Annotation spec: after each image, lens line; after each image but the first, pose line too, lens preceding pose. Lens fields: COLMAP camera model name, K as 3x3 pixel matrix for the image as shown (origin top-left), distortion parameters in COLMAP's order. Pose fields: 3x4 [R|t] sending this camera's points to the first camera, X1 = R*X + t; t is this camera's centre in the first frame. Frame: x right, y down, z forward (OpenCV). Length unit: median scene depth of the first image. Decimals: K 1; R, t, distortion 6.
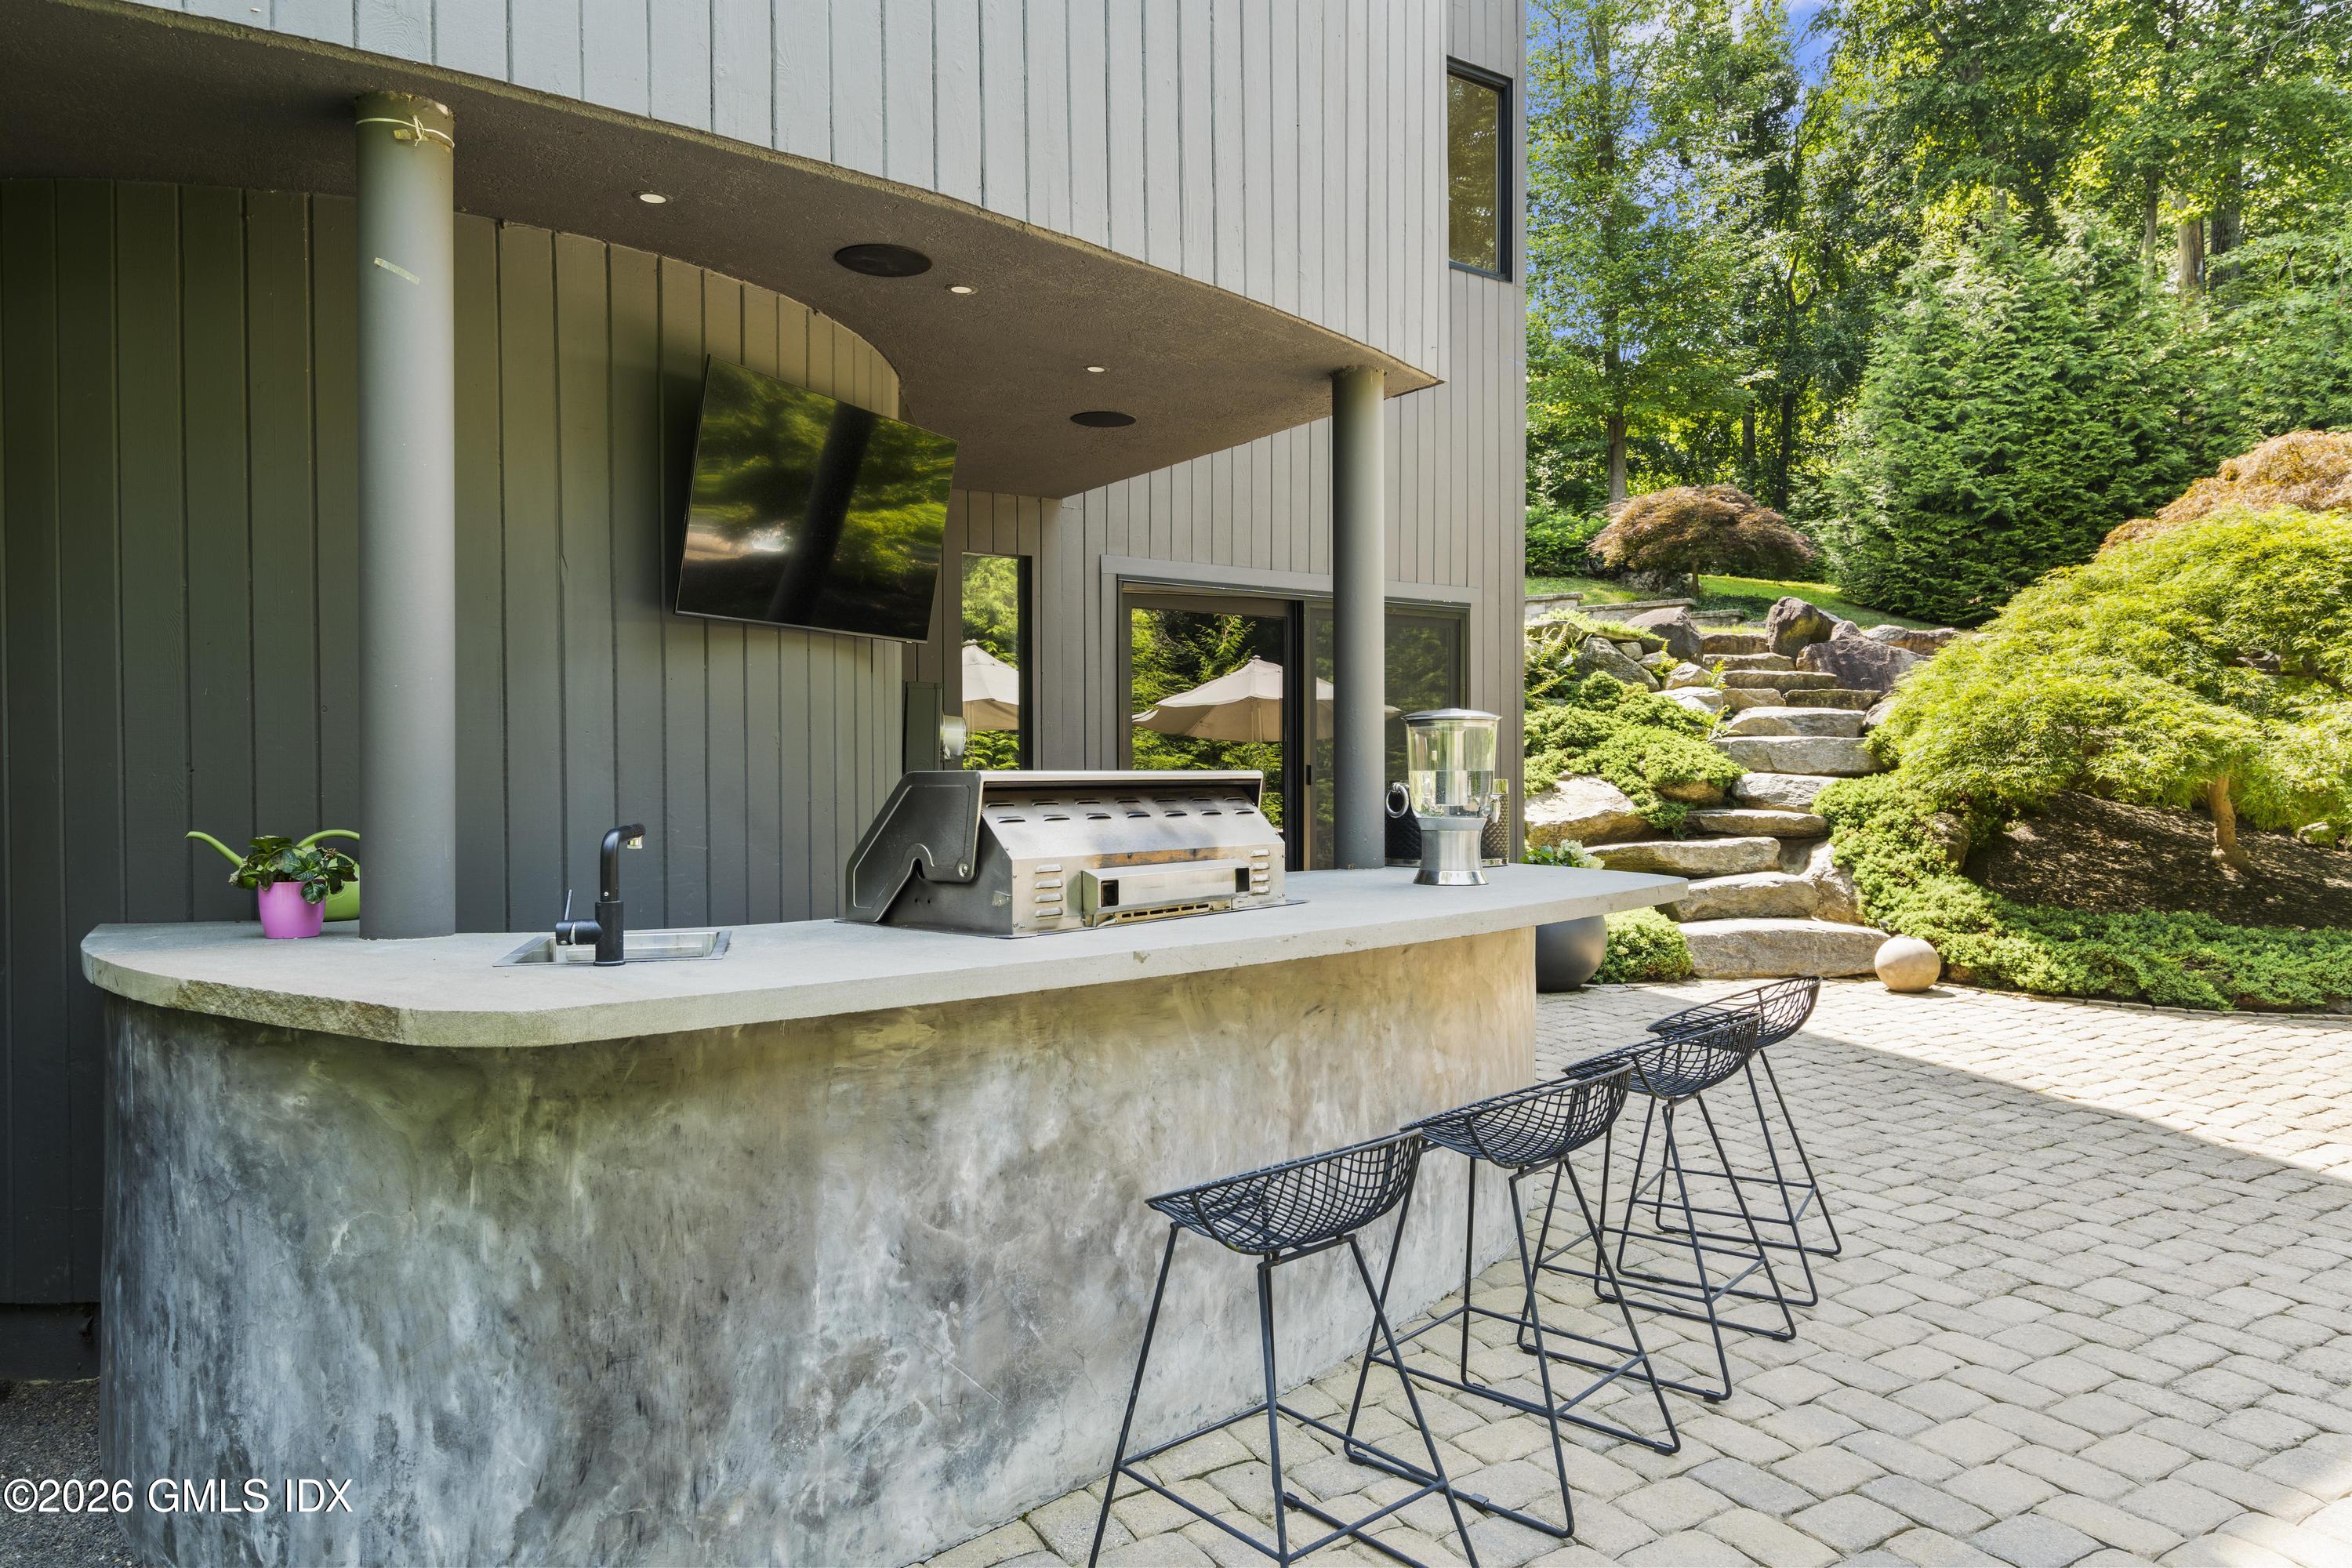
lens RADIAL K [[1548.3, 0, 1176.0], [0, 1548.3, 784.0], [0, 0, 1]] dist [0.020744, 0.001112]
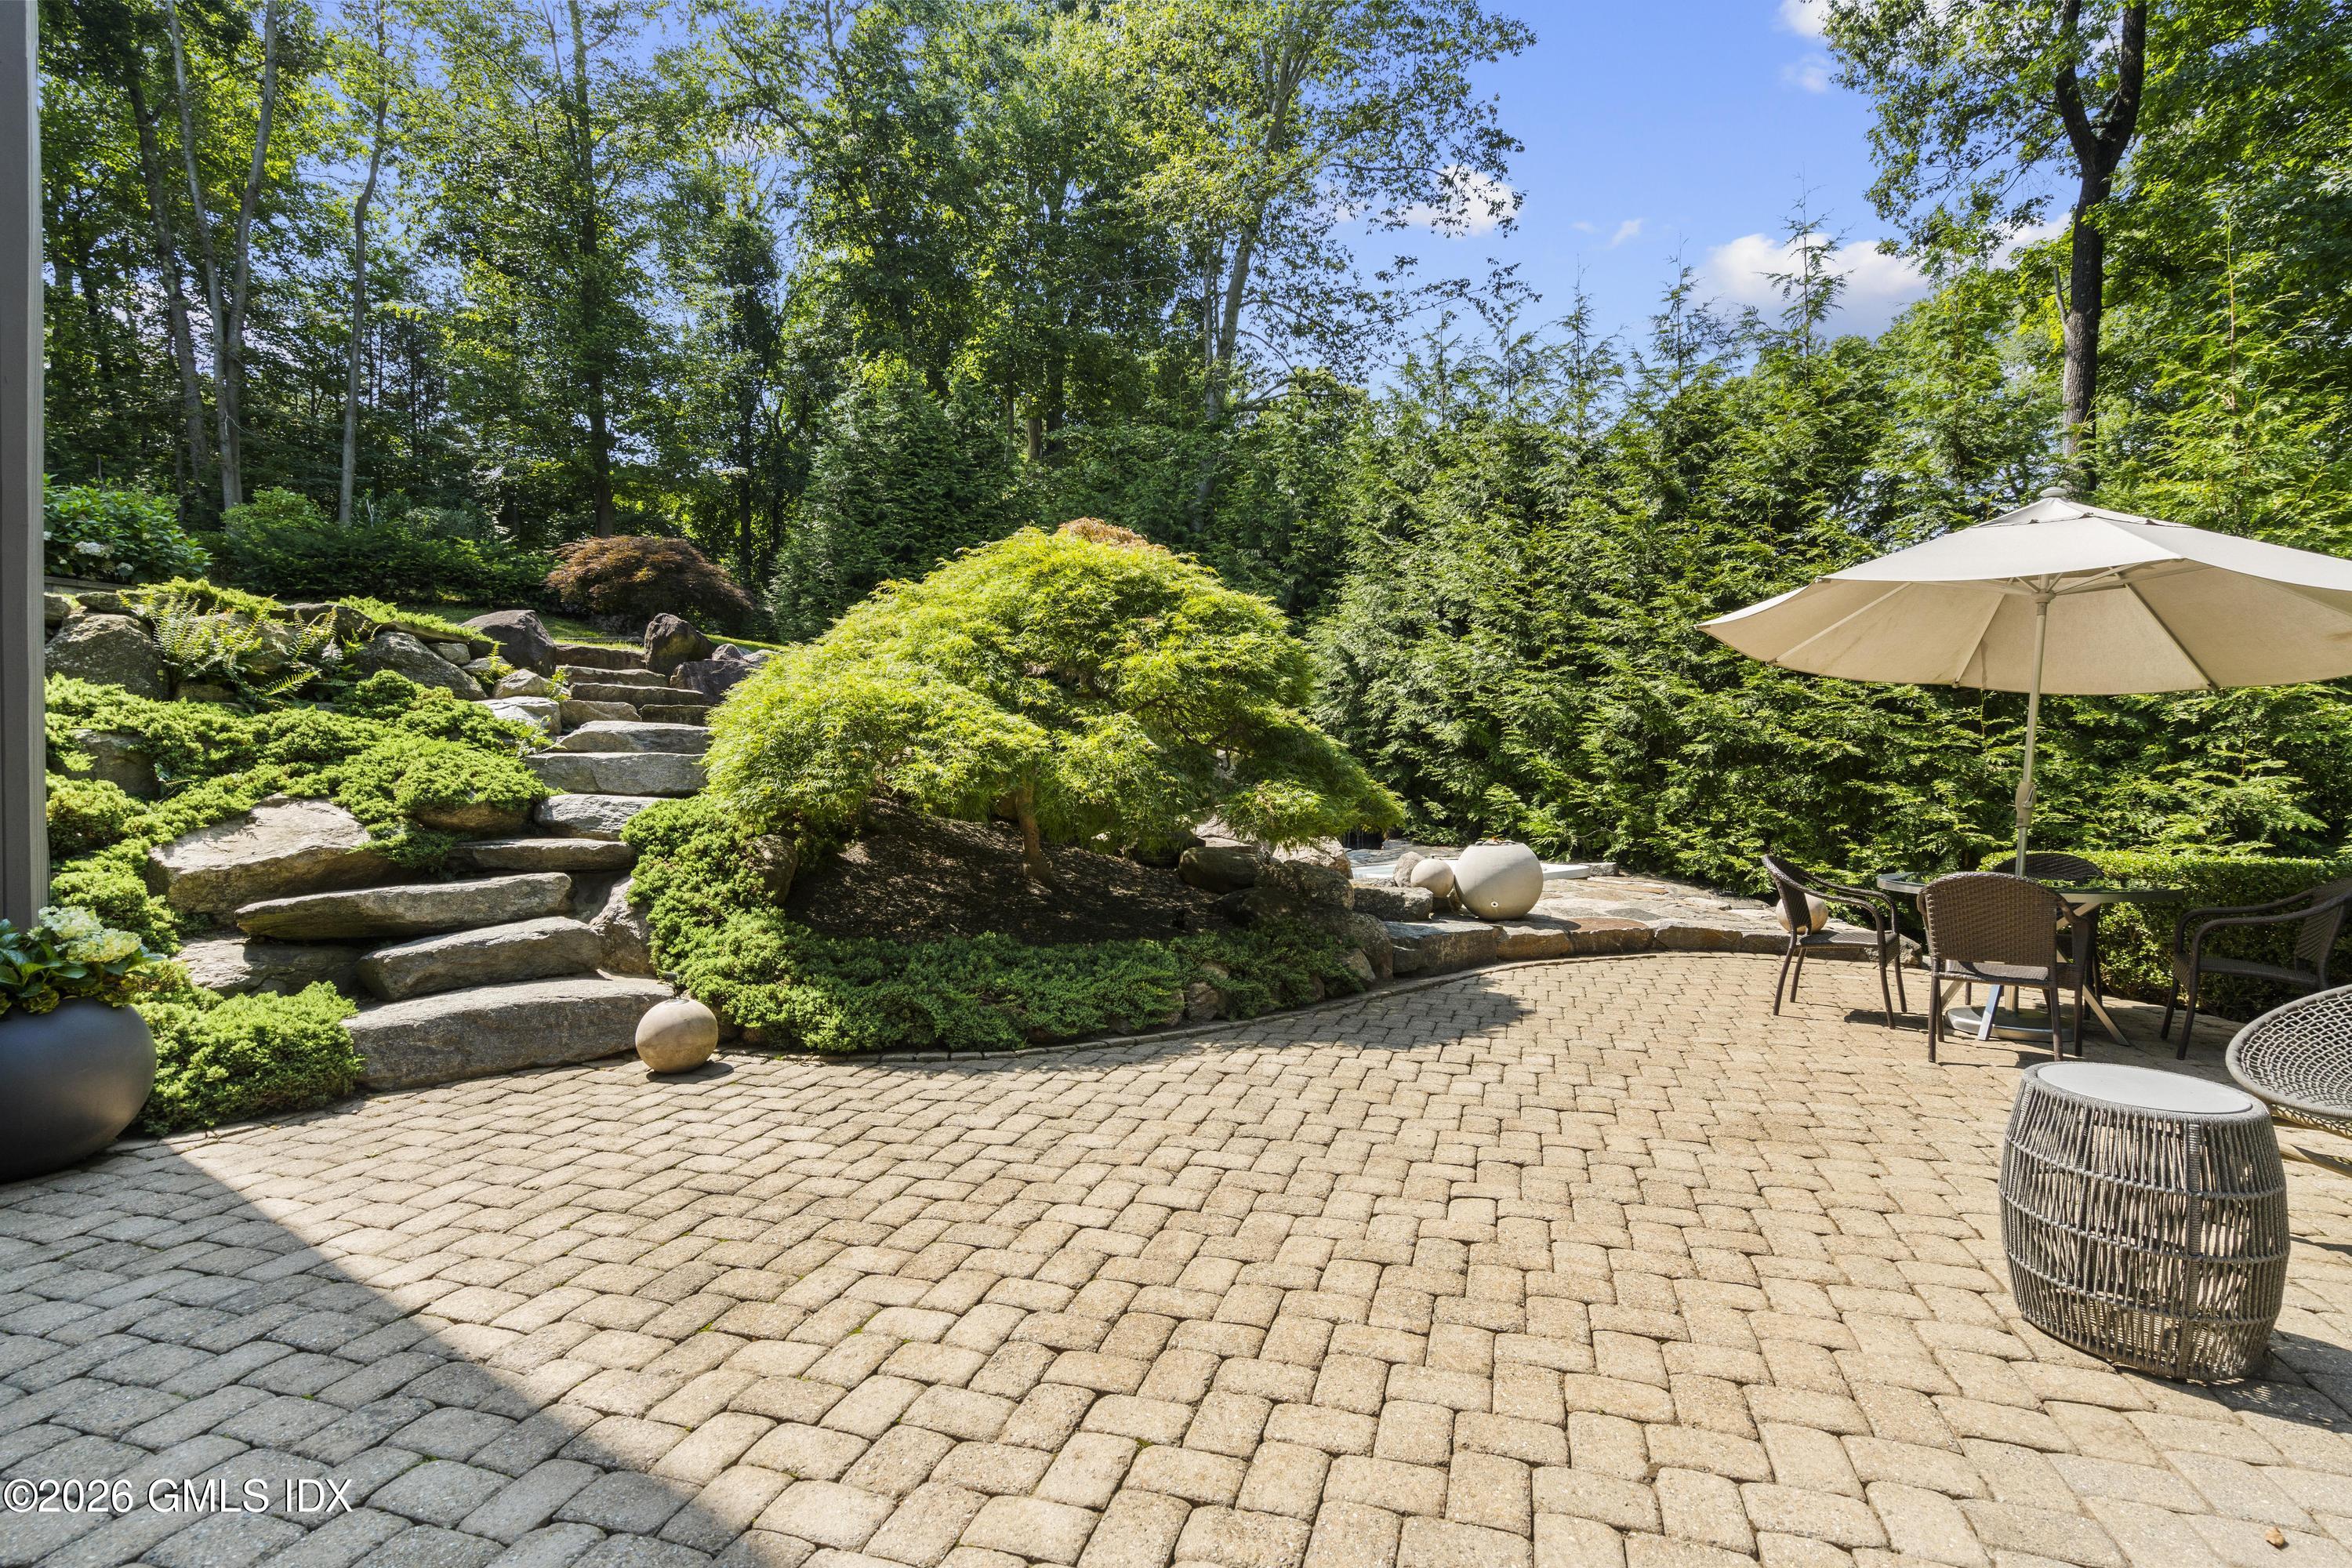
lens RADIAL K [[1114.6, 0, 1176.0], [0, 1114.6, 784.0], [0, 0, 1]] dist [0.000622, 0.000387]
pose [[0.774533, -0.004487, 0.632517, 0.279739], [0.019085, 0.999685, -0.016279, 0.004216], [-0.632245, 0.024680, 0.774375, 0.368191]]
